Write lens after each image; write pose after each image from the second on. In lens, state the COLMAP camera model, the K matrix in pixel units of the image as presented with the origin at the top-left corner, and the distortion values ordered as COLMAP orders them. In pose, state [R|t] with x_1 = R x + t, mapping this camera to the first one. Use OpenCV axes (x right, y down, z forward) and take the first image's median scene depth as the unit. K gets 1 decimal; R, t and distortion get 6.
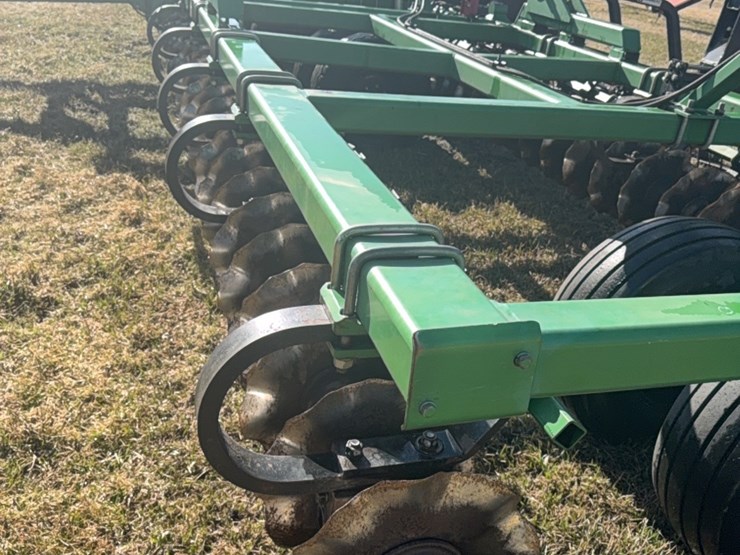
lens RADIAL K [[675.6, 0, 371.0], [0, 675.6, 277.6], [0, 0, 1]] dist [0.003823, 0.000000]
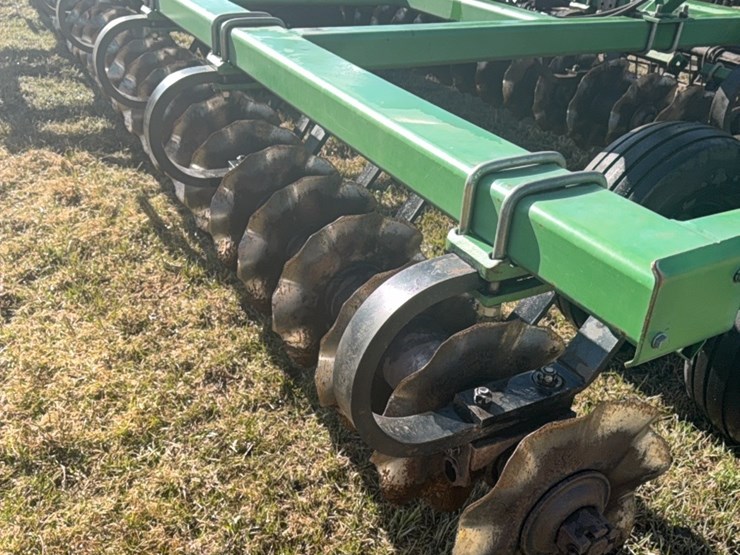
lens RADIAL K [[675.6, 0, 369.5], [0, 675.6, 278.0], [0, 0, 1]] dist [0.003823, 0.000000]
pose [[0.978913, -0.148355, 0.140430, -0.174146], [0.136234, 0.986362, 0.092358, -0.014767], [-0.152216, -0.071279, 0.985774, 0.049912]]
